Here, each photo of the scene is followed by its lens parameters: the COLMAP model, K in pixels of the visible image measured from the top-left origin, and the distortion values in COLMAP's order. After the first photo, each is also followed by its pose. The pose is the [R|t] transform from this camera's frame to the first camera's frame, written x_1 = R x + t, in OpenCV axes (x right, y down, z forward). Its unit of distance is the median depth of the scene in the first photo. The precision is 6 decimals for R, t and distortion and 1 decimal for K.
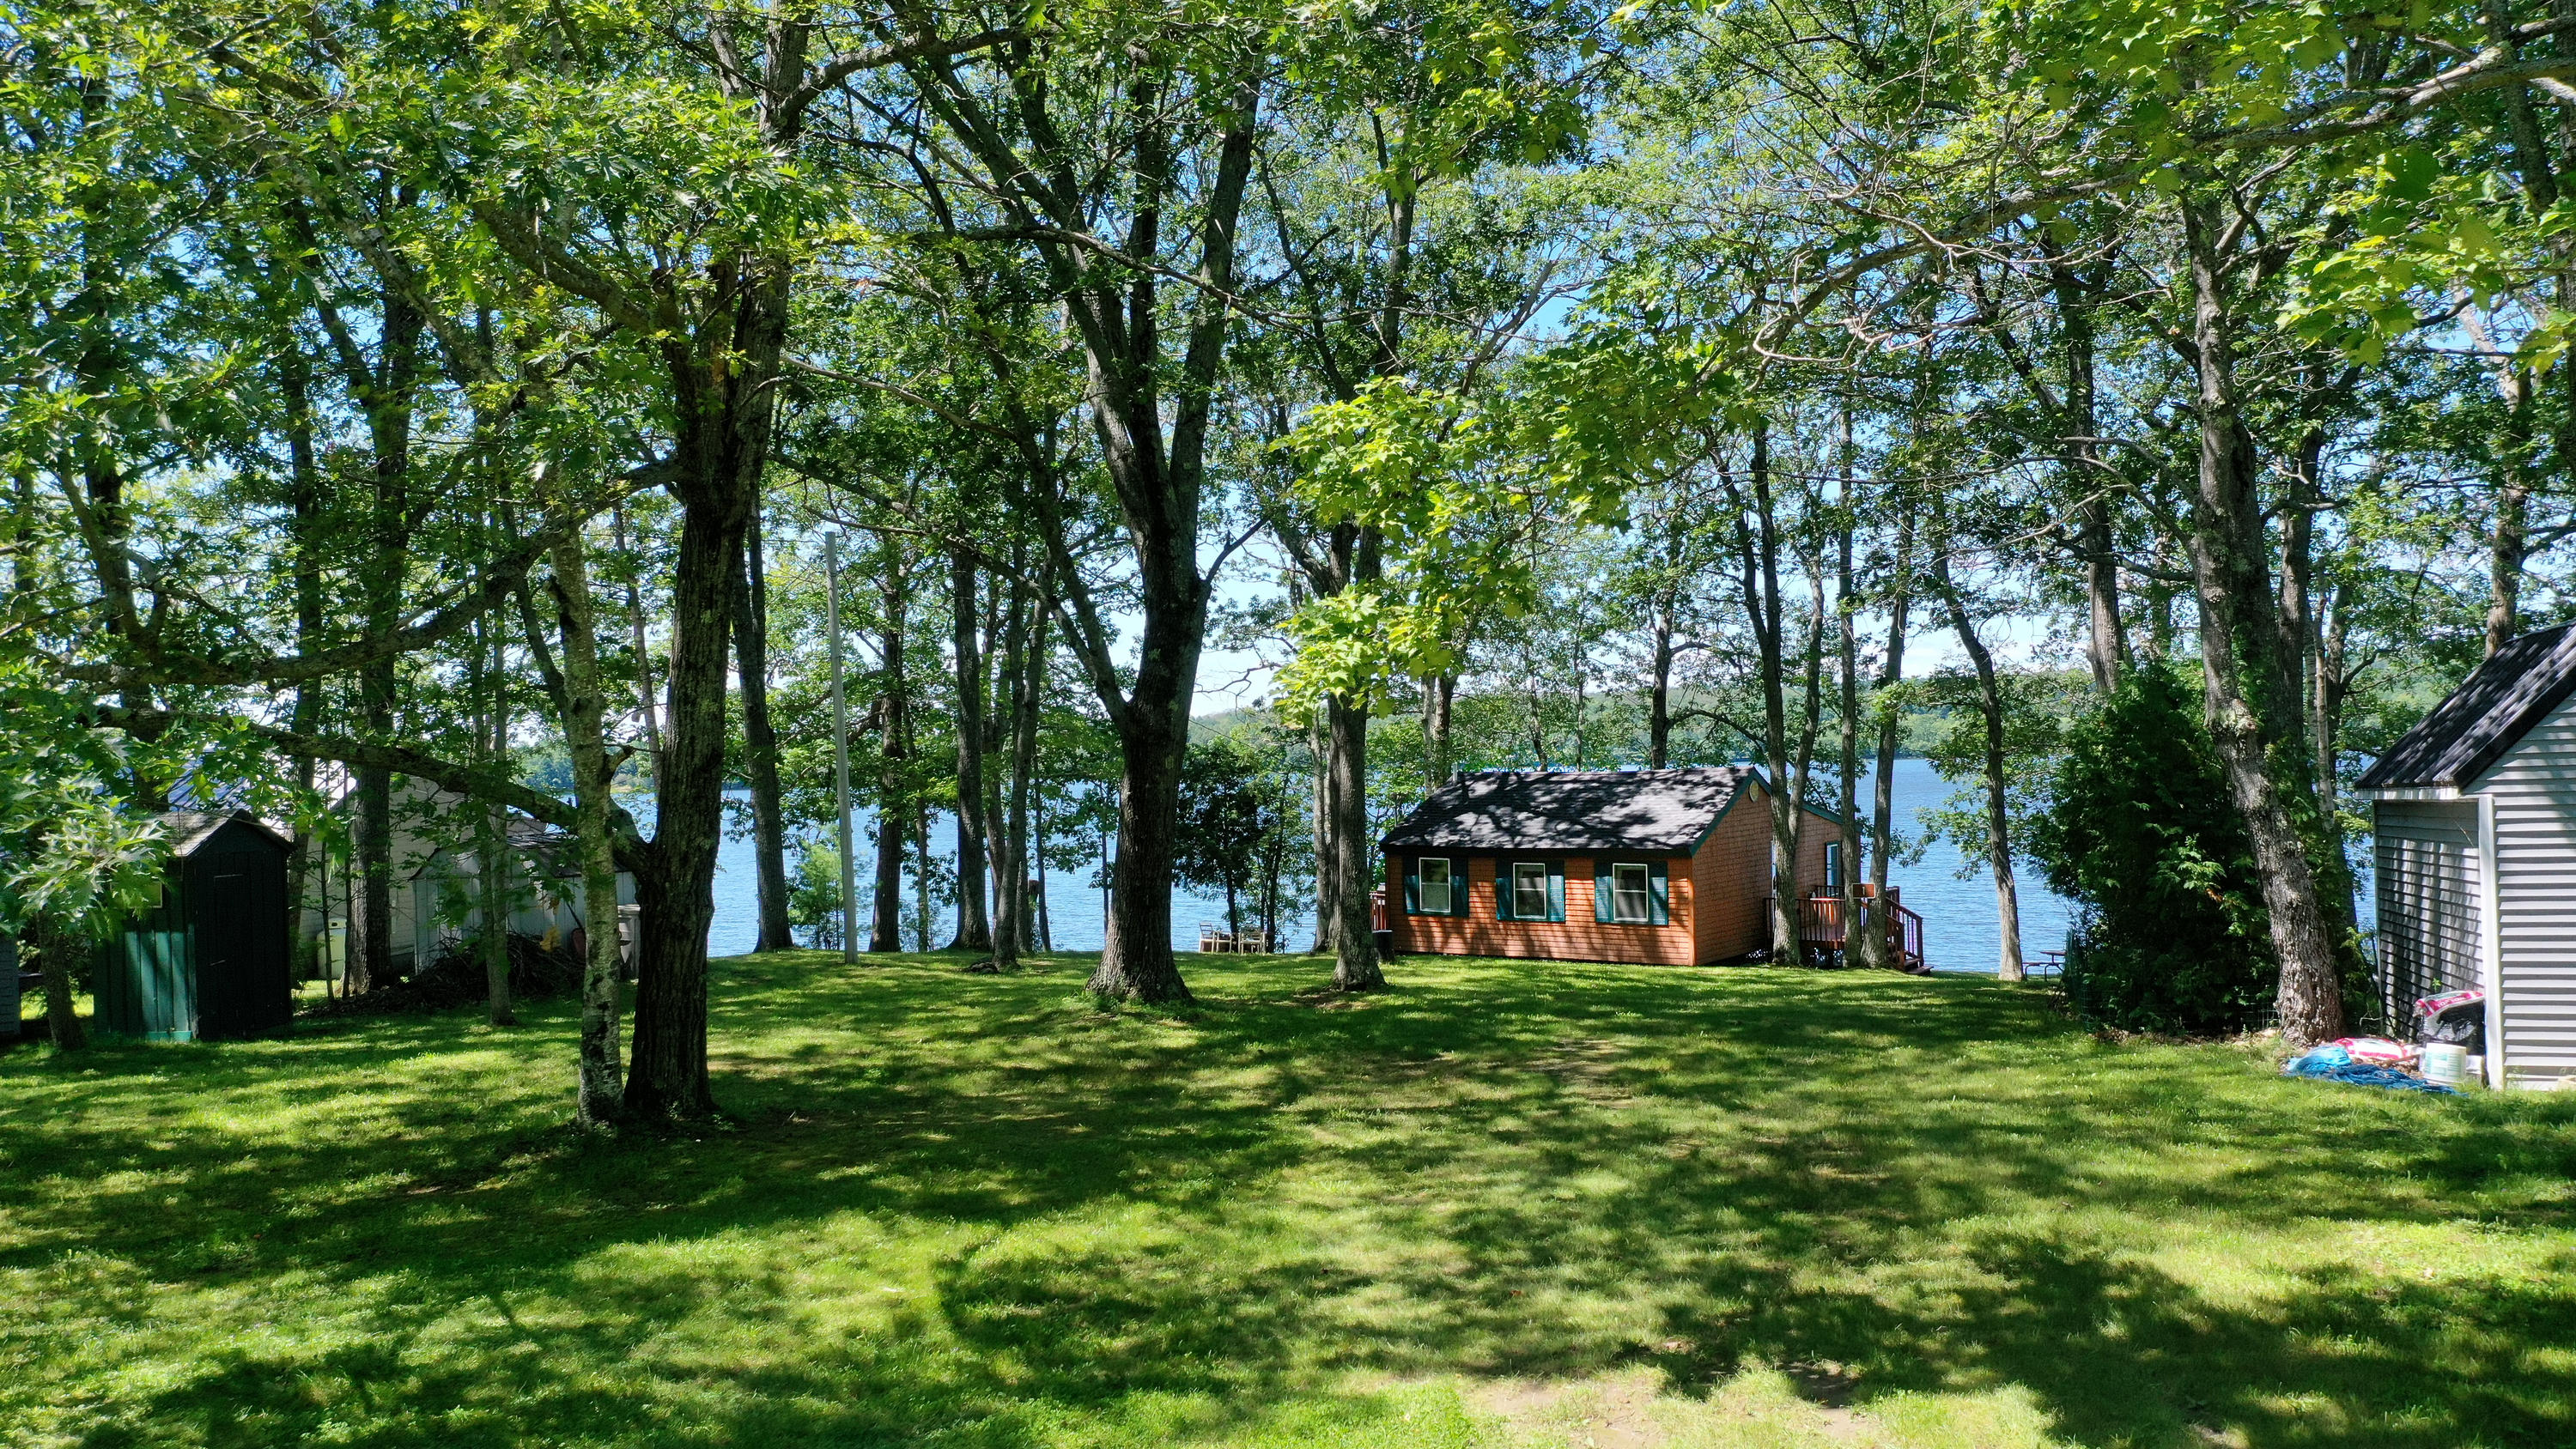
lens RADIAL K [[2027.9, 0, 1288.0], [0, 2027.9, 724.5], [0, 0, 1]] dist [-0.009964, 0.001193]
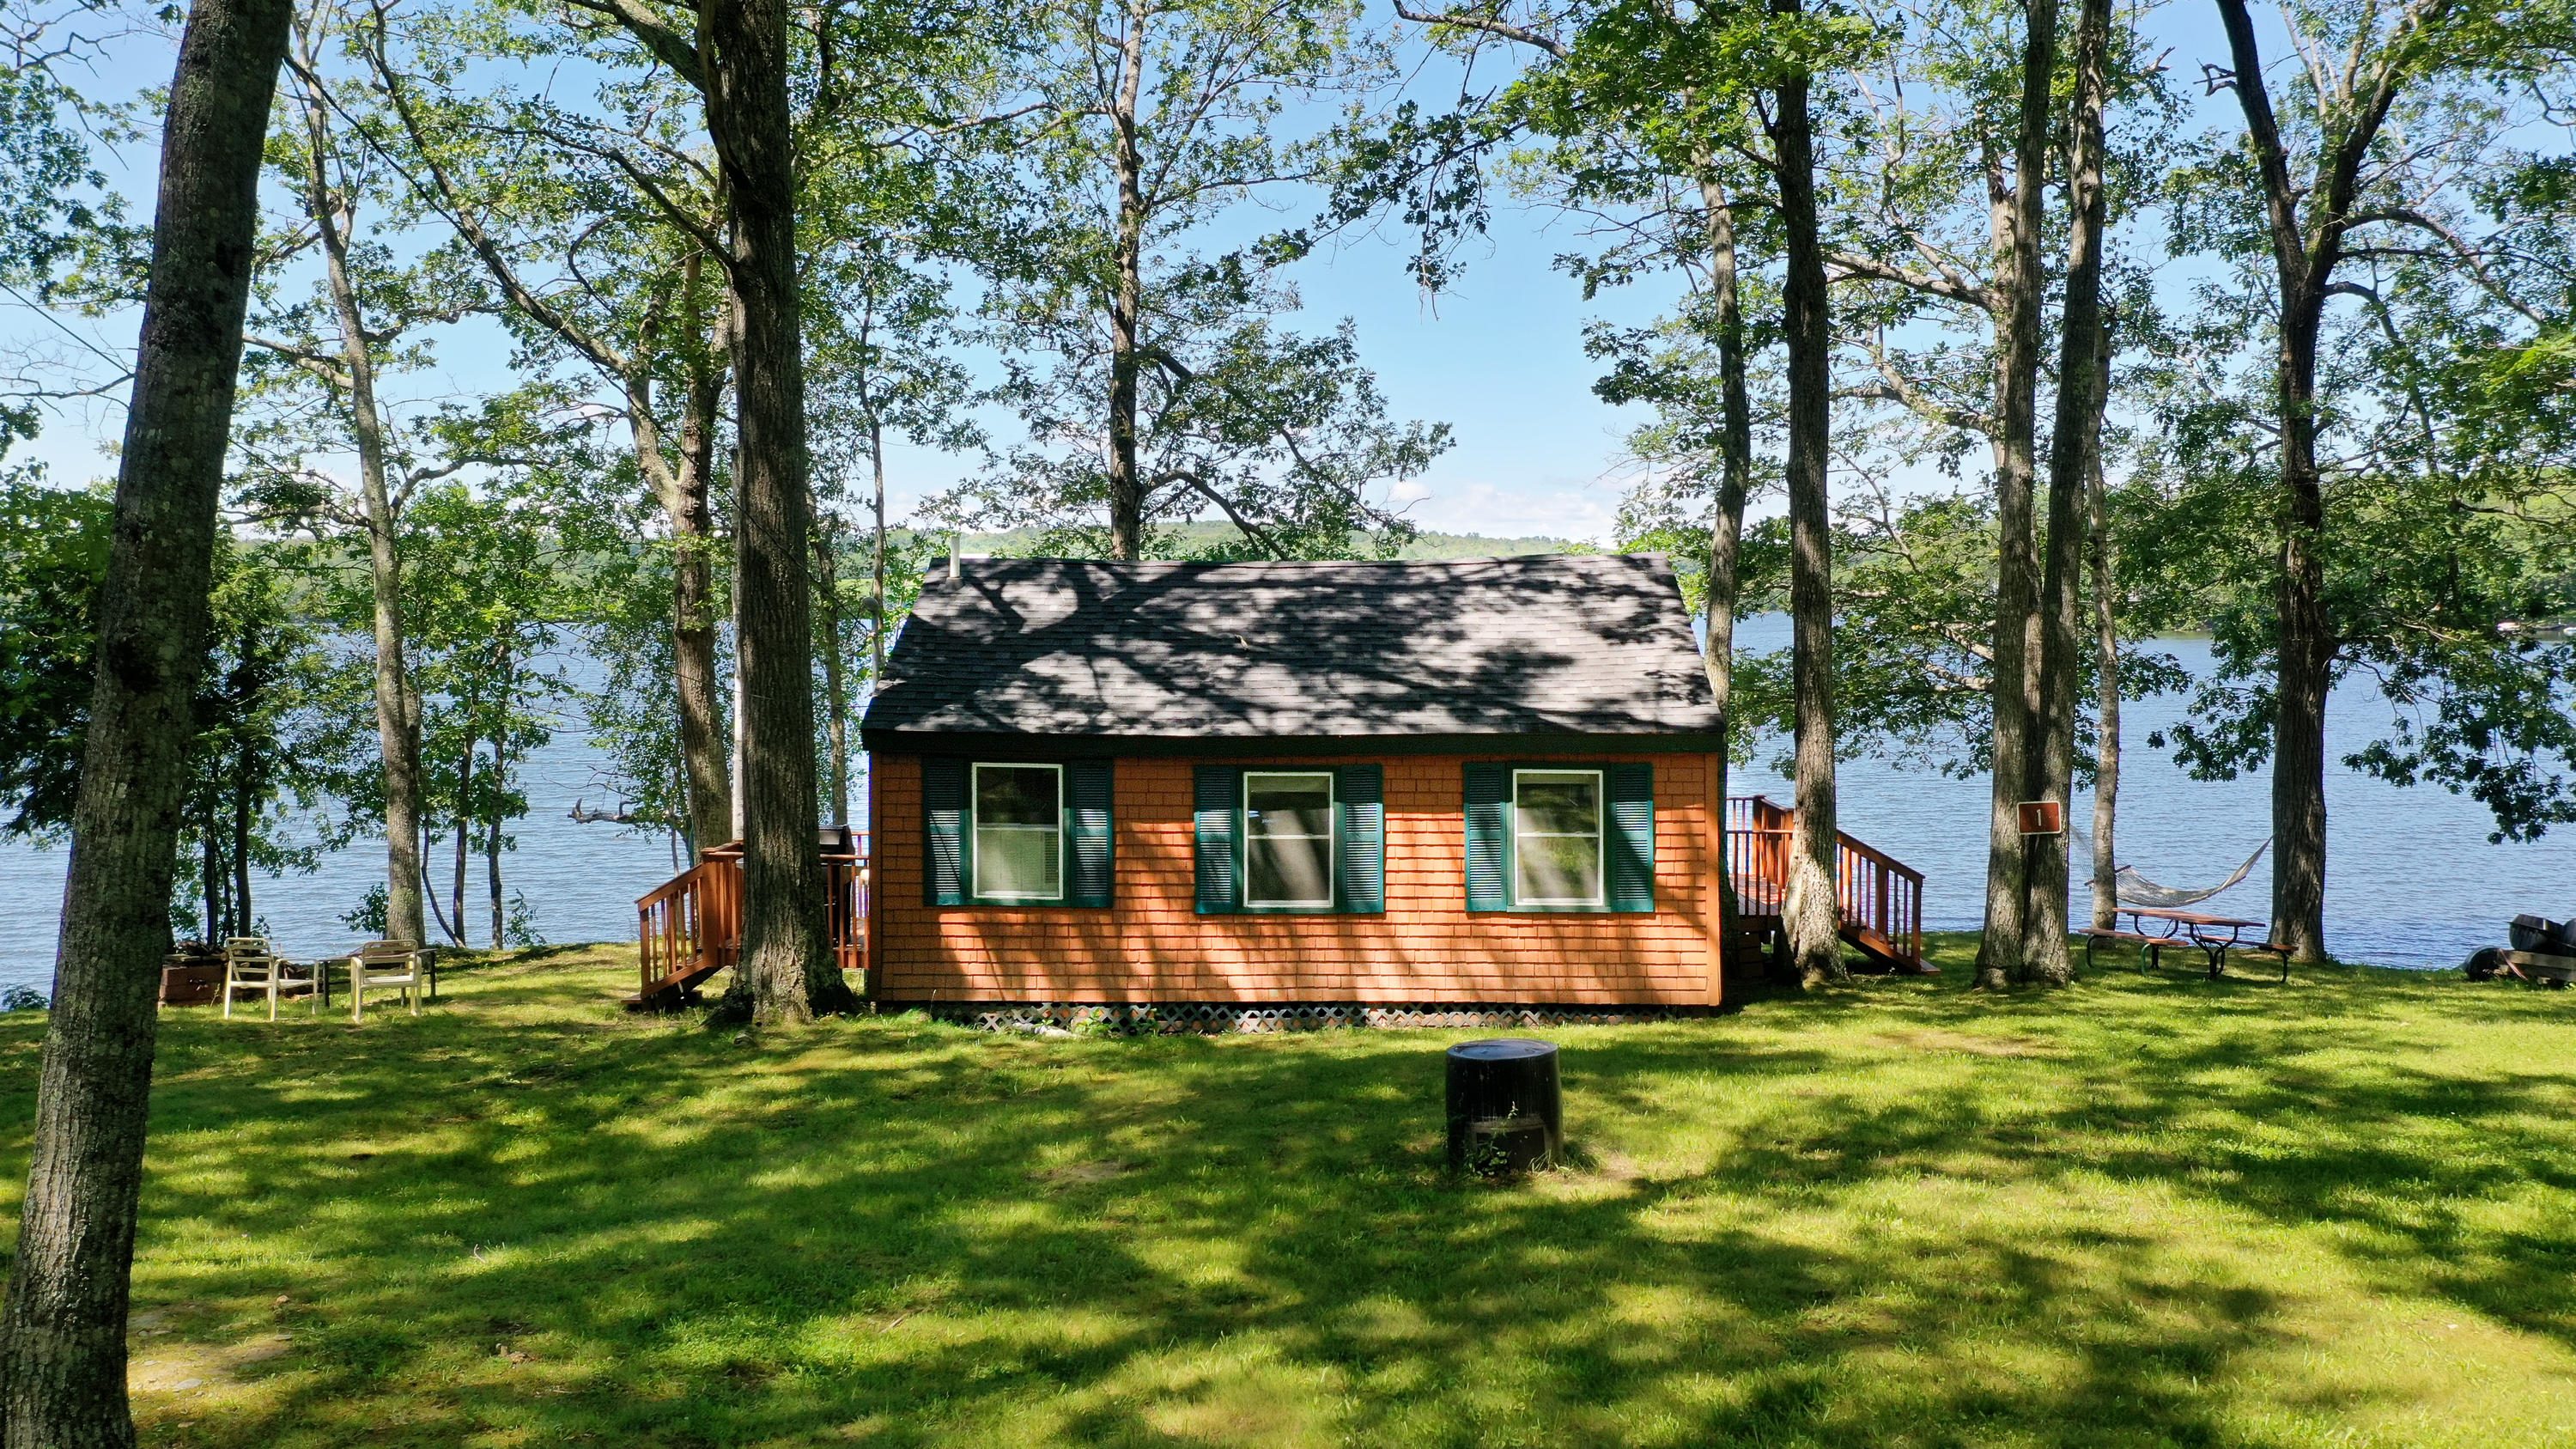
lens RADIAL K [[2028.5, 0, 1288.0], [0, 2028.5, 724.5], [0, 0, 1]] dist [-0.009964, 0.001193]
pose [[0.897563, -0.001891, 0.440881, -0.055041], [-0.014737, 0.999303, 0.034288, 0.045100], [-0.440639, -0.037273, 0.896910, 0.645586]]
